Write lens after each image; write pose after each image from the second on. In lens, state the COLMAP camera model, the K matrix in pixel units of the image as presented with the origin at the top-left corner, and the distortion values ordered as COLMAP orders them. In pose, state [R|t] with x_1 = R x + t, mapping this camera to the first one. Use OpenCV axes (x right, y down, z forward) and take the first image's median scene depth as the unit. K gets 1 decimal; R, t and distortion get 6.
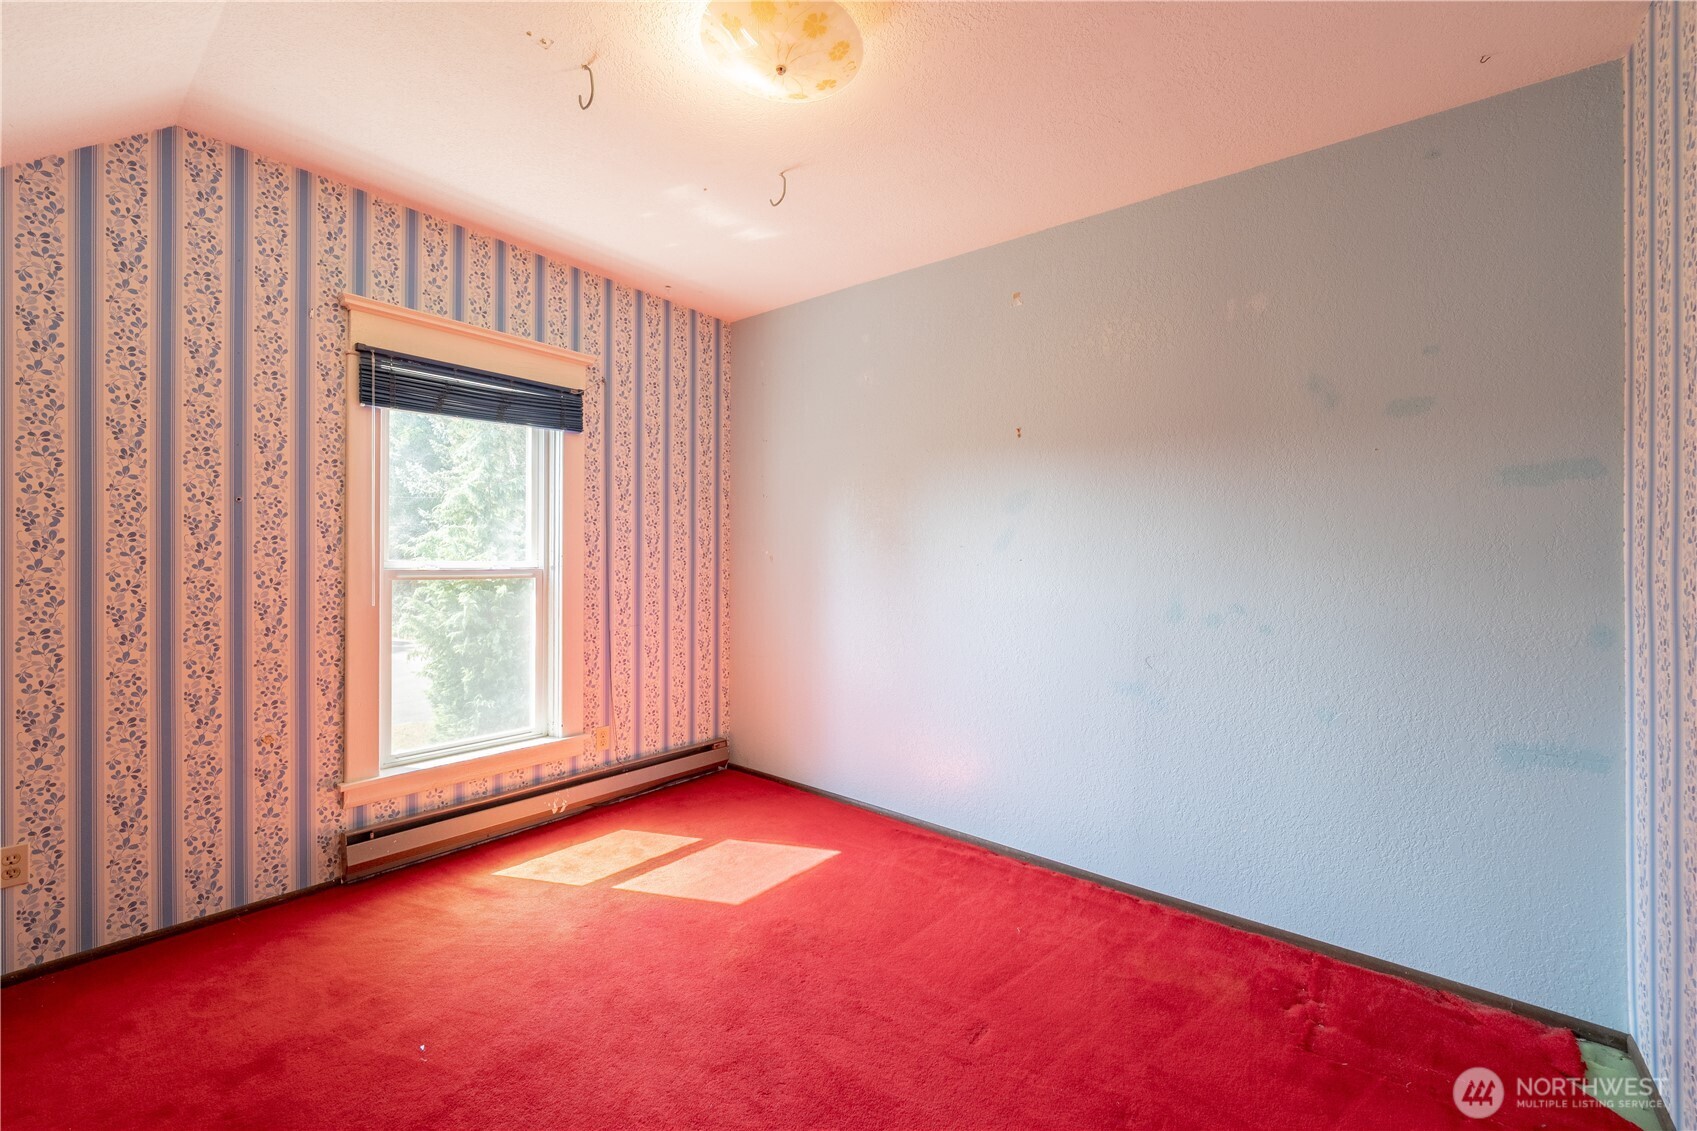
lens RADIAL K [[663.2, 0, 845.9], [0, 663.2, 556.7], [0, 0, 1]] dist [-0.002718, -0.000557]
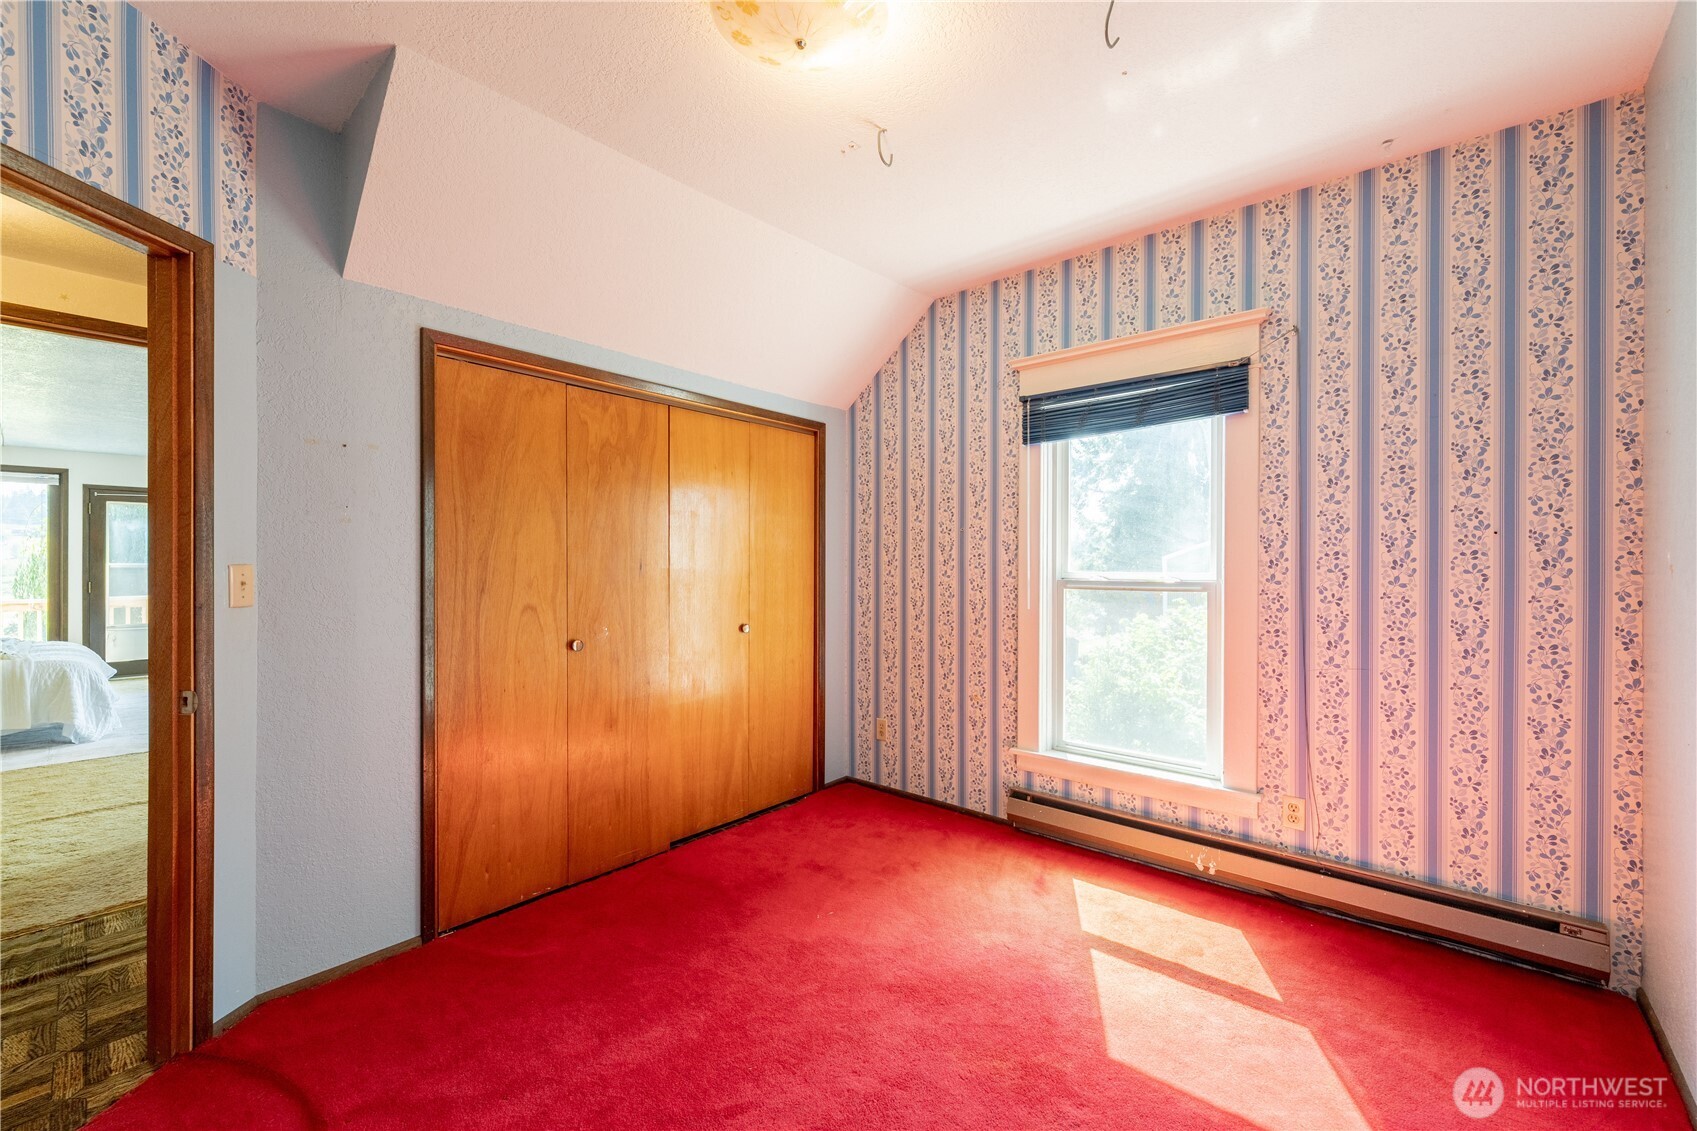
lens RADIAL K [[696.7, 0, 837.1], [0, 696.7, 569.2], [0, 0, 1]] dist [0.000035, -0.000435]
pose [[-0.026981, -0.006178, -0.999617, 0.451937], [-0.001700, 0.999980, -0.006135, 0.007987], [0.999635, 0.001534, -0.026991, 0.539608]]
